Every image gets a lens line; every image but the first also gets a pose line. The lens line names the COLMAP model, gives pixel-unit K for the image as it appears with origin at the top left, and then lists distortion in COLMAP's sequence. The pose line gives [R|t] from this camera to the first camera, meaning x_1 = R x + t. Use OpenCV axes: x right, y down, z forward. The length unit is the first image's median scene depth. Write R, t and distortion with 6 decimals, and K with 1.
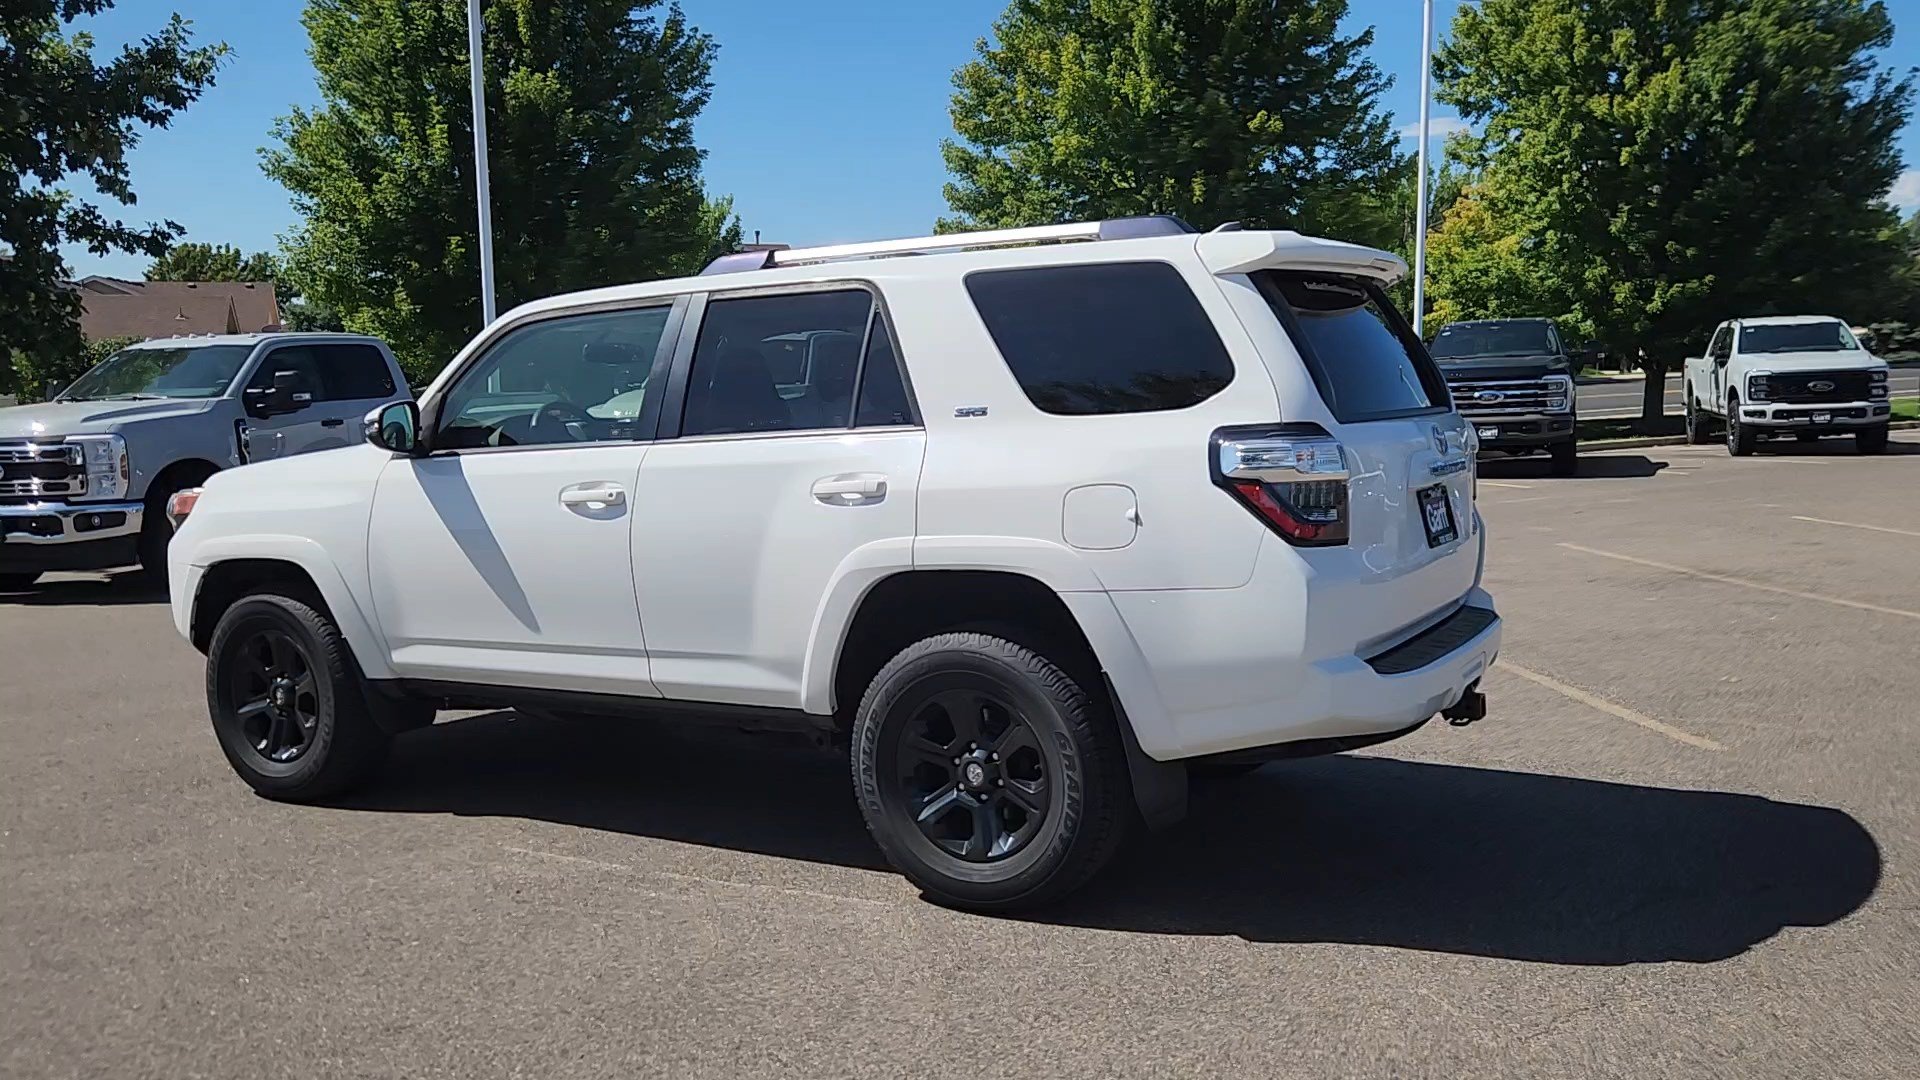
lens RADIAL K [[1628.5, 0, 943.3], [0, 1628.5, 537.5], [0, 0, 1]] dist [0.041342, -0.047572]
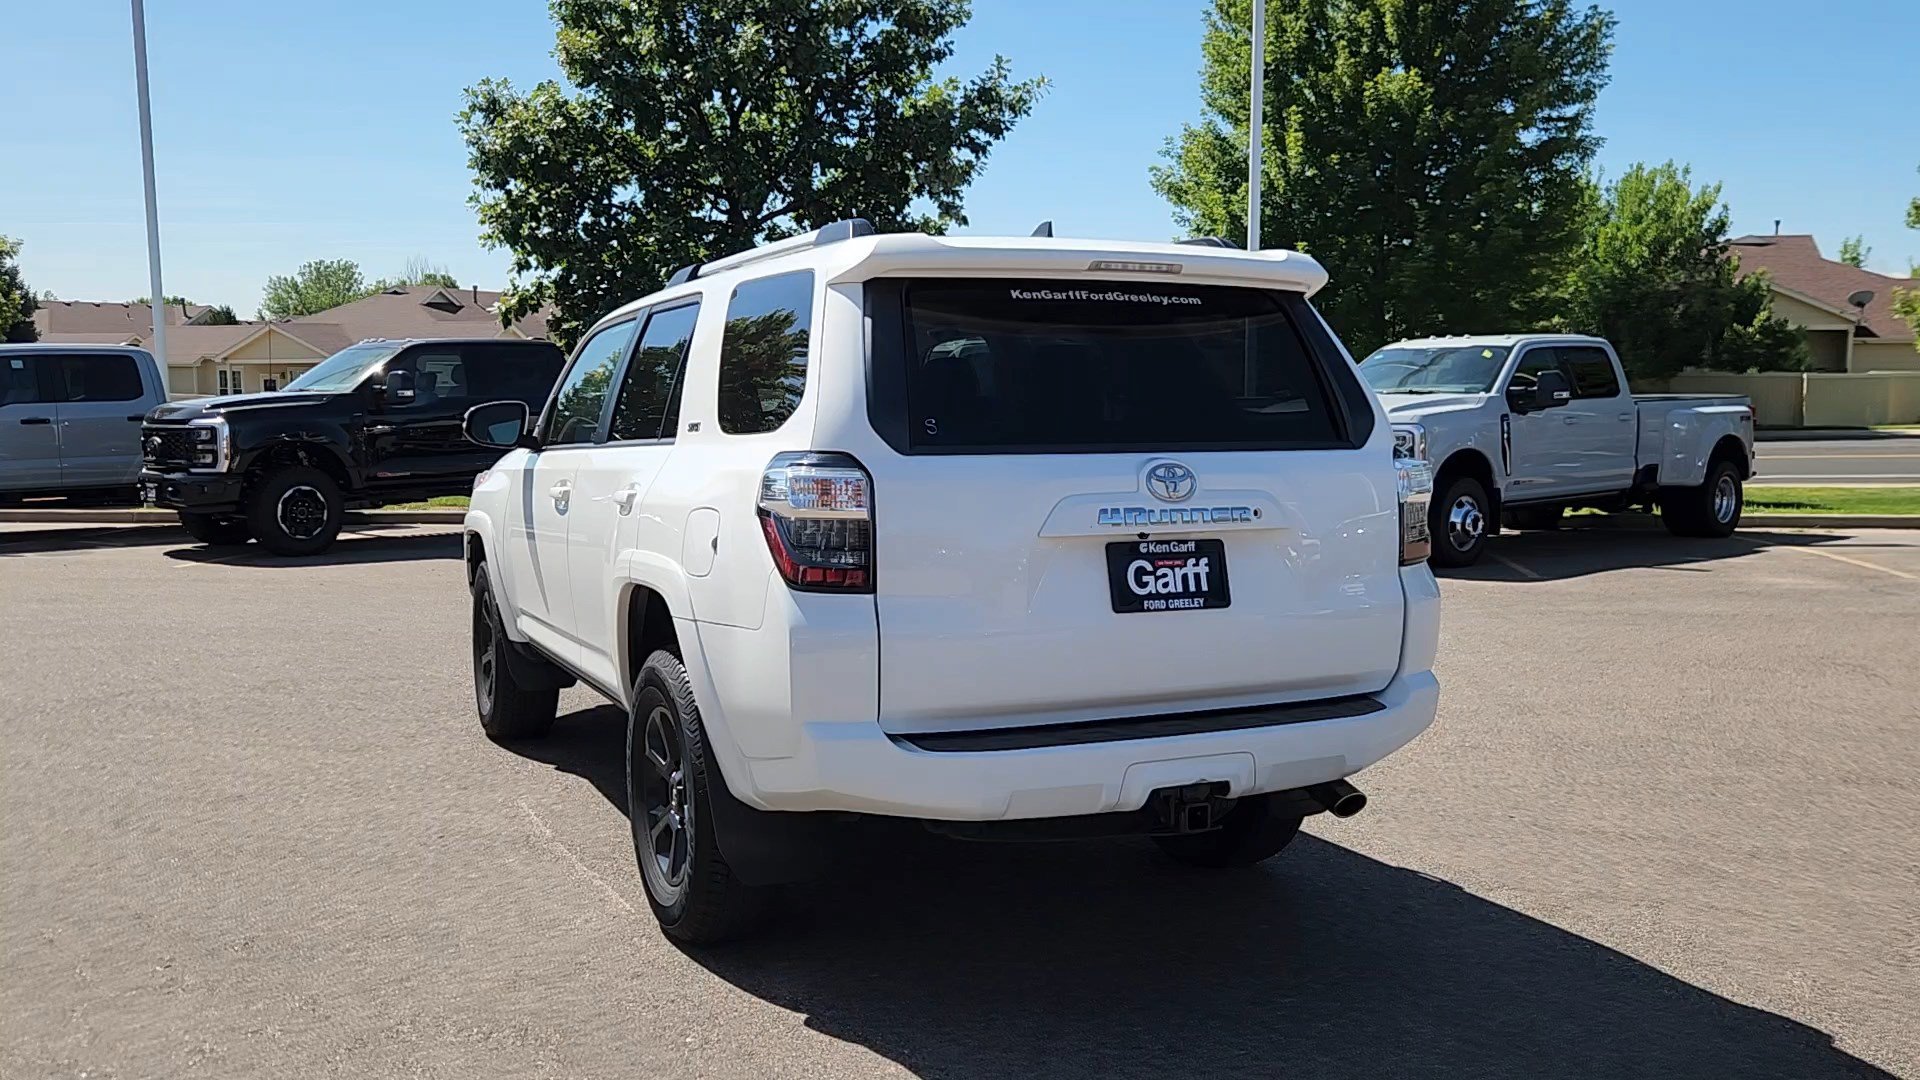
lens RADIAL K [[1628.5, 0, 940.6], [0, 1628.5, 543.1], [0, 0, 1]] dist [0.041342, -0.047572]
pose [[0.814380, 0.075279, -0.575429, 0.229780], [-0.074305, 0.996916, 0.025258, -0.014058], [0.575556, 0.022188, 0.817462, 0.092632]]
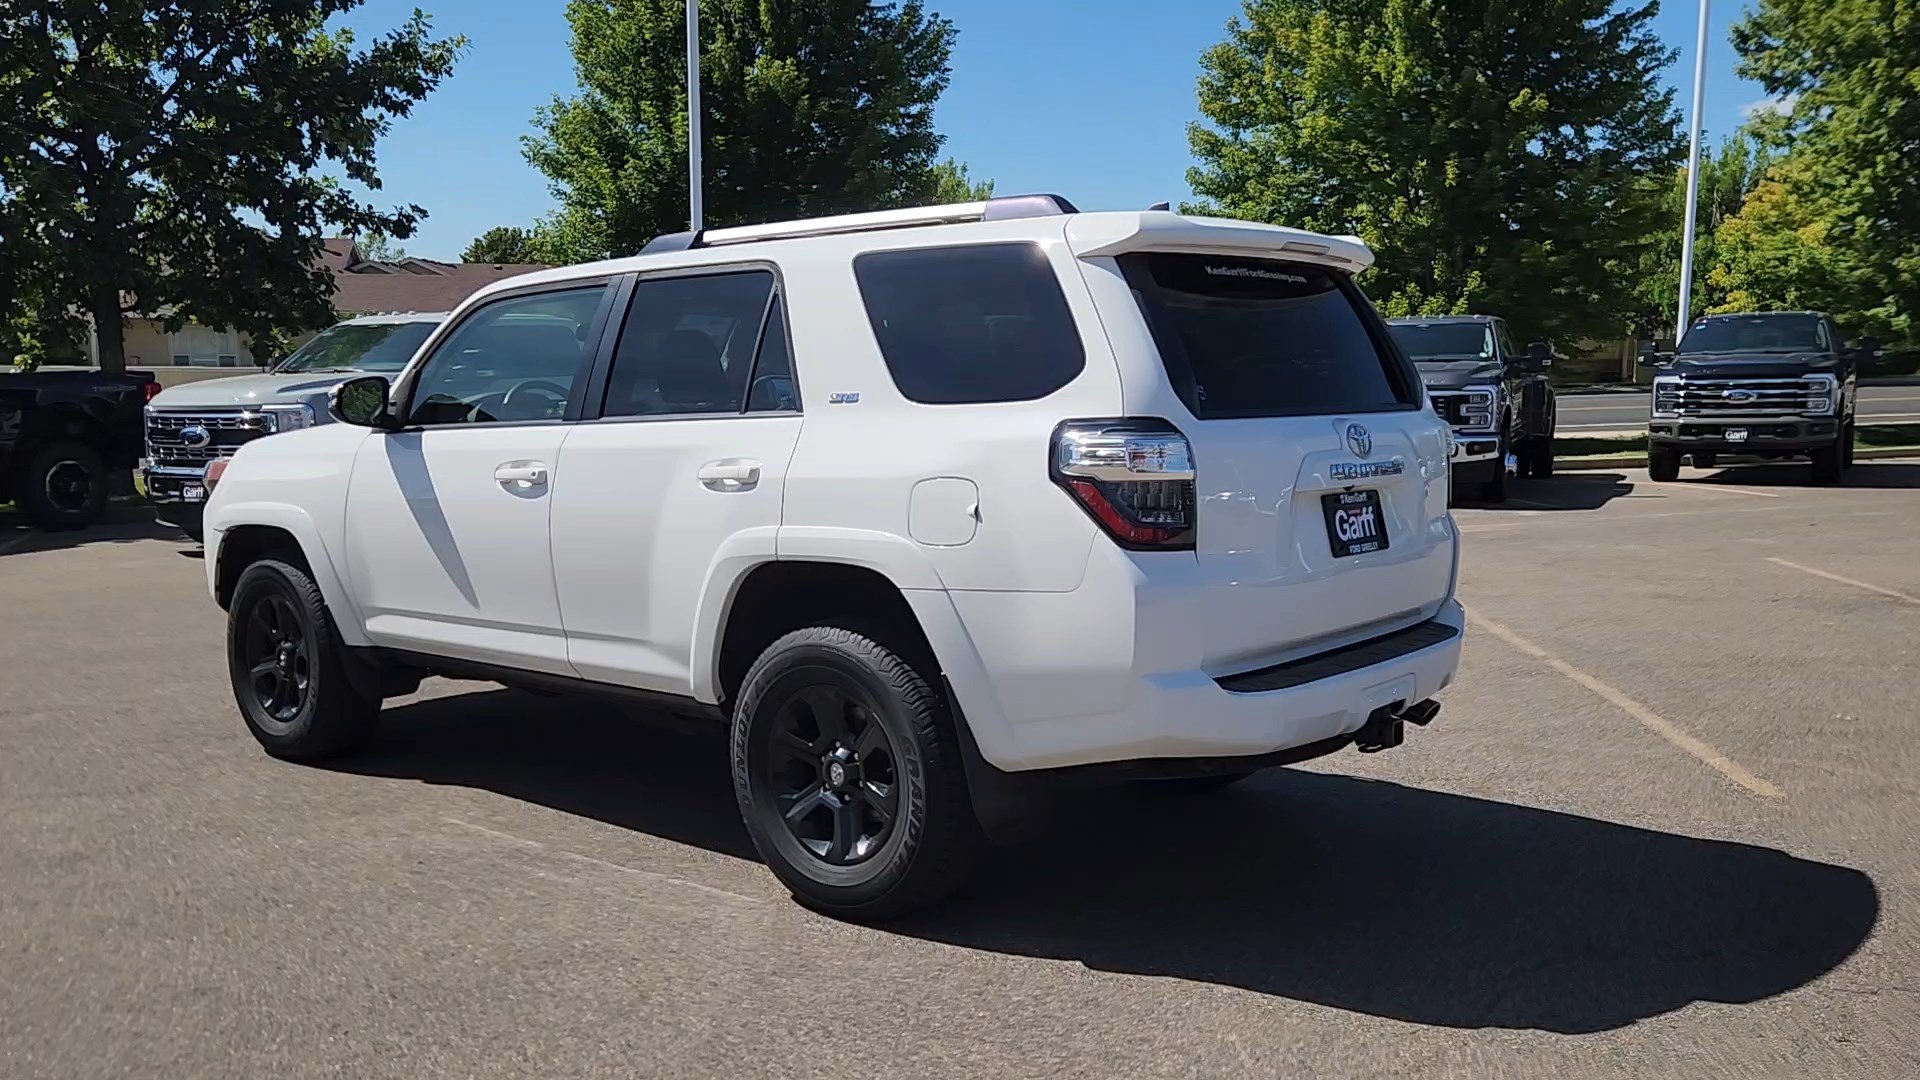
lens RADIAL K [[1628.5, 0, 945.2], [0, 1628.5, 537.0], [0, 0, 1]] dist [0.041342, -0.047572]
pose [[0.985014, 0.035389, -0.168805, 0.078424], [-0.034003, 0.999360, 0.011093, -0.002565], [0.169090, -0.005187, 0.985587, 0.019318]]
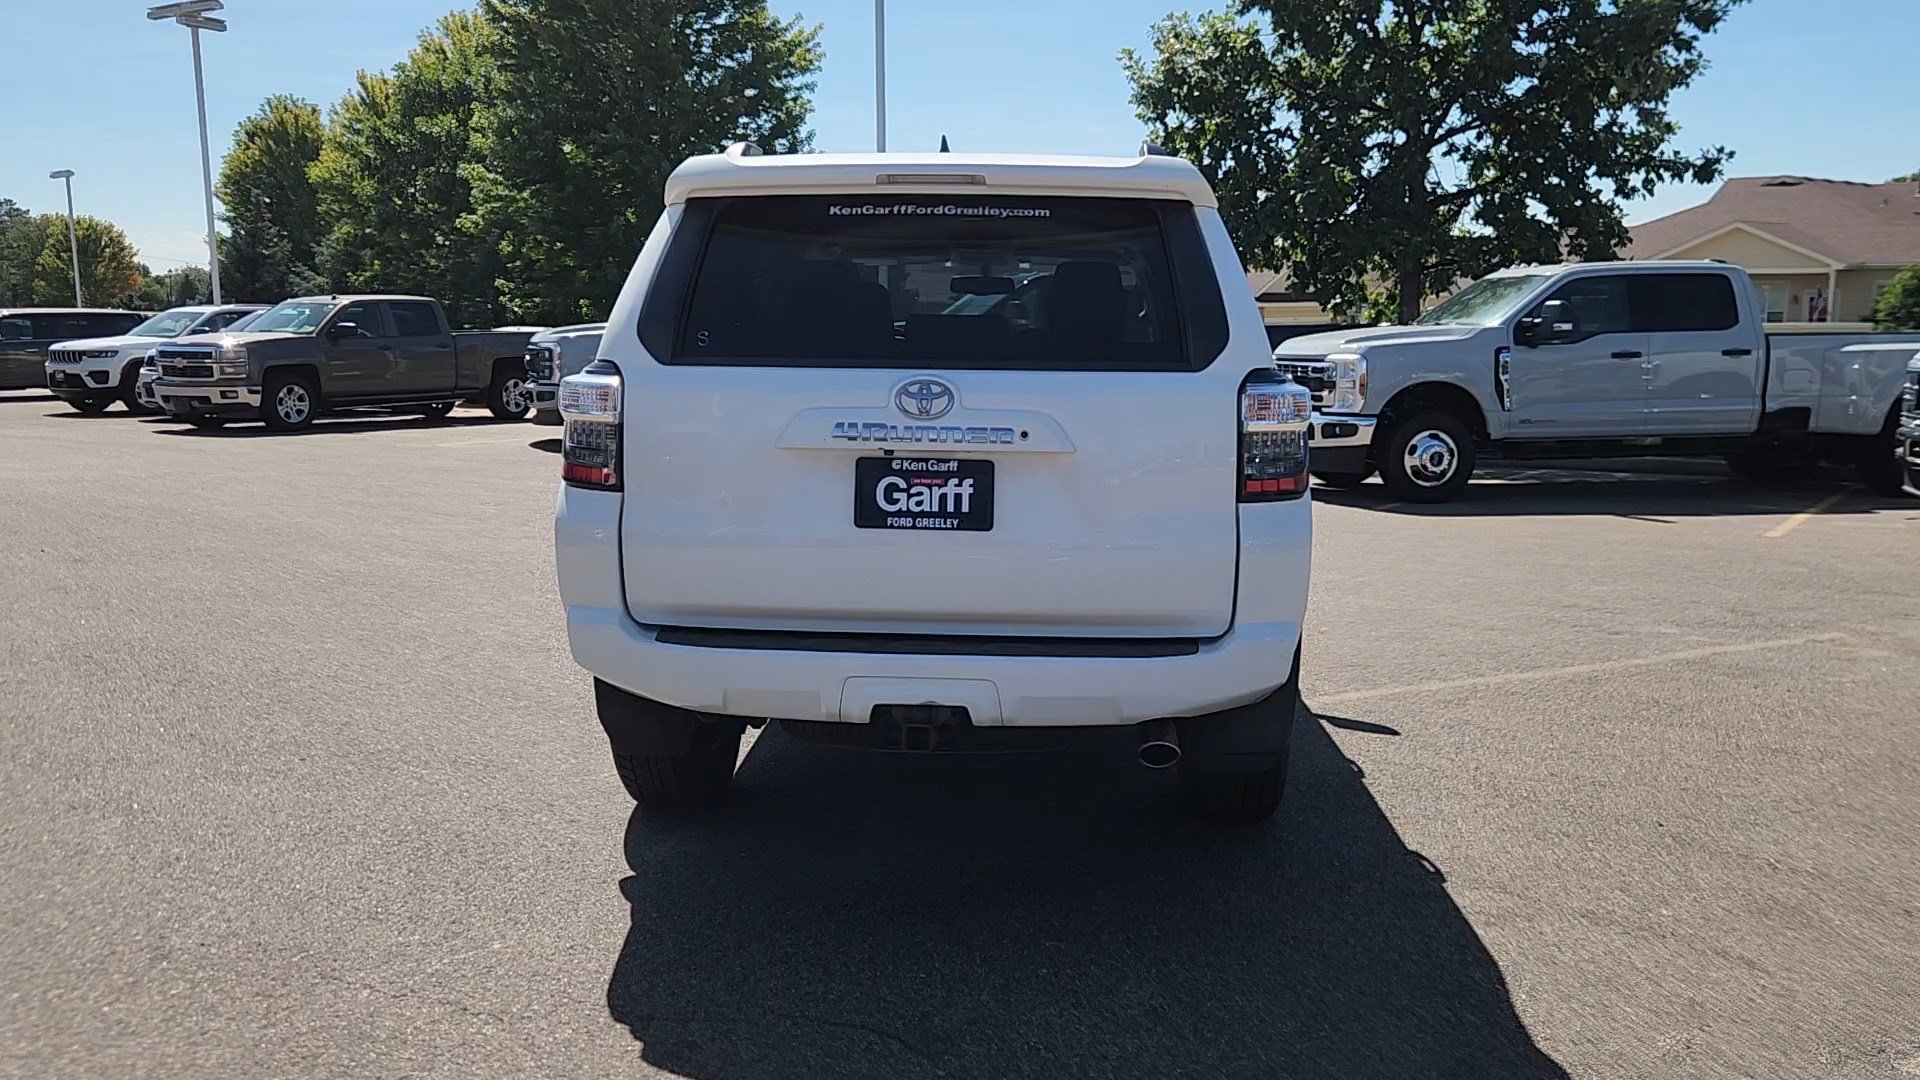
lens RADIAL K [[1628.5, 0, 941.2], [0, 1628.5, 545.7], [0, 0, 1]] dist [0.041342, -0.047572]
pose [[0.436626, 0.147196, -0.887520, 0.347110], [-0.104339, 0.988152, 0.112555, -0.026896], [0.893572, 0.043459, 0.446811, 0.221663]]
